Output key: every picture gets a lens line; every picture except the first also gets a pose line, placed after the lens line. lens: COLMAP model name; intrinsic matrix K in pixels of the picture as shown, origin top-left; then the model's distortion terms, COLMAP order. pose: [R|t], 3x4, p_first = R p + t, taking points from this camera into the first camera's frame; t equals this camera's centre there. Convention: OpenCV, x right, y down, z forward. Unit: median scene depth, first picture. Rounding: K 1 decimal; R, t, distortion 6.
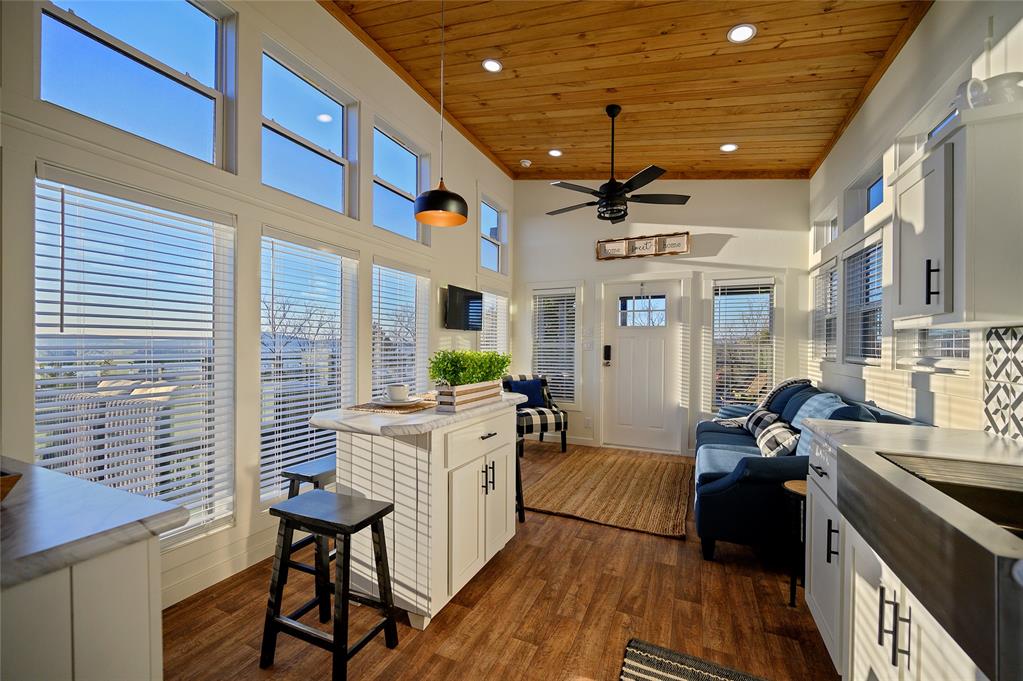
lens RADIAL K [[414.9, 0, 511.5], [0, 414.9, 340.5], [0, 0, 1]] dist [-0.000296, -0.000061]
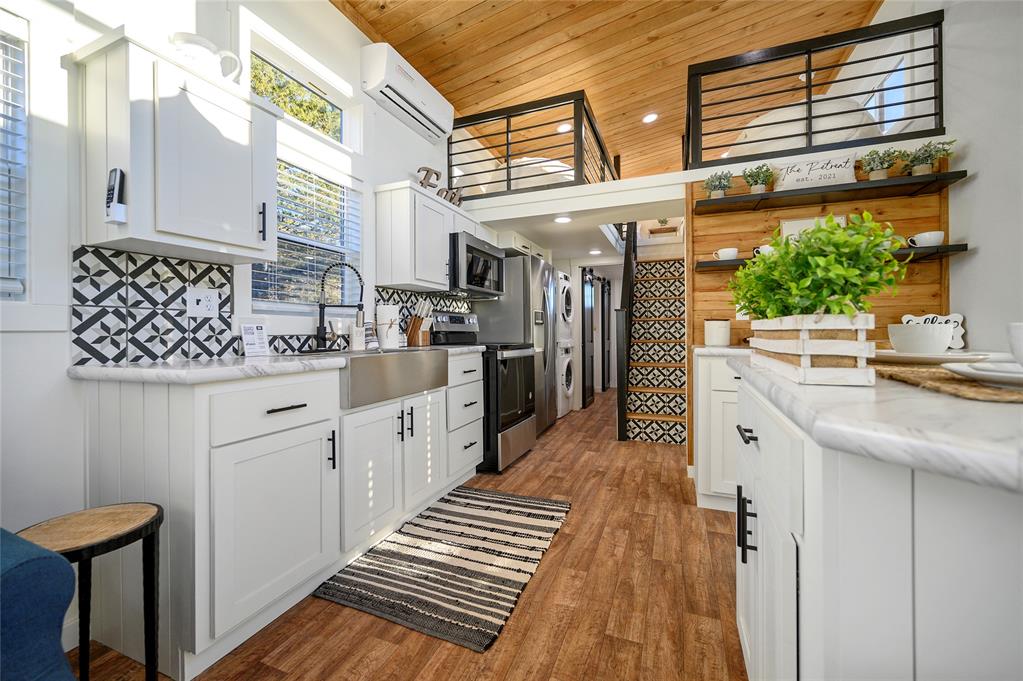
lens RADIAL K [[414.9, 0, 511.5], [0, 414.9, 340.5], [0, 0, 1]] dist [-0.000296, -0.000061]
pose [[-0.999322, 0.000280, -0.036815, 0.294152], [-0.000168, 0.999926, 0.012159, 0.158756], [0.036815, 0.012157, -0.999248, 1.902040]]
